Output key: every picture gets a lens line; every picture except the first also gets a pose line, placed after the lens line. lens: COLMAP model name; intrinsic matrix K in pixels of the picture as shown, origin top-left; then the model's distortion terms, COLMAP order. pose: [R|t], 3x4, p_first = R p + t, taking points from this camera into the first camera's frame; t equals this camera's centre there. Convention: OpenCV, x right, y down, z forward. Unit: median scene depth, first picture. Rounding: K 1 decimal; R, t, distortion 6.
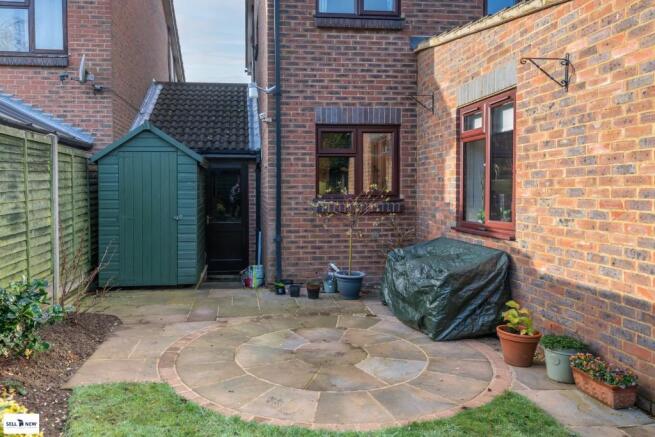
lens RADIAL K [[526.9, 0, 327.2], [0, 526.9, 208.5], [0, 0, 1]] dist [0.000830, -0.000486]
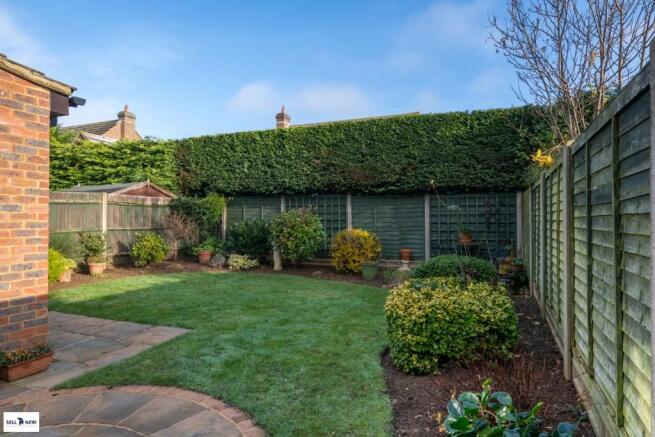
lens RADIAL K [[397.7, 0, 327.5], [0, 397.7, 218.5], [0, 0, 1]] dist [-0.002088, -0.046384]
pose [[-0.864866, 0.001014, 0.502002, -0.678281], [0.018111, 0.999410, 0.029183, -0.063110], [-0.501676, 0.034331, -0.864374, 1.502231]]
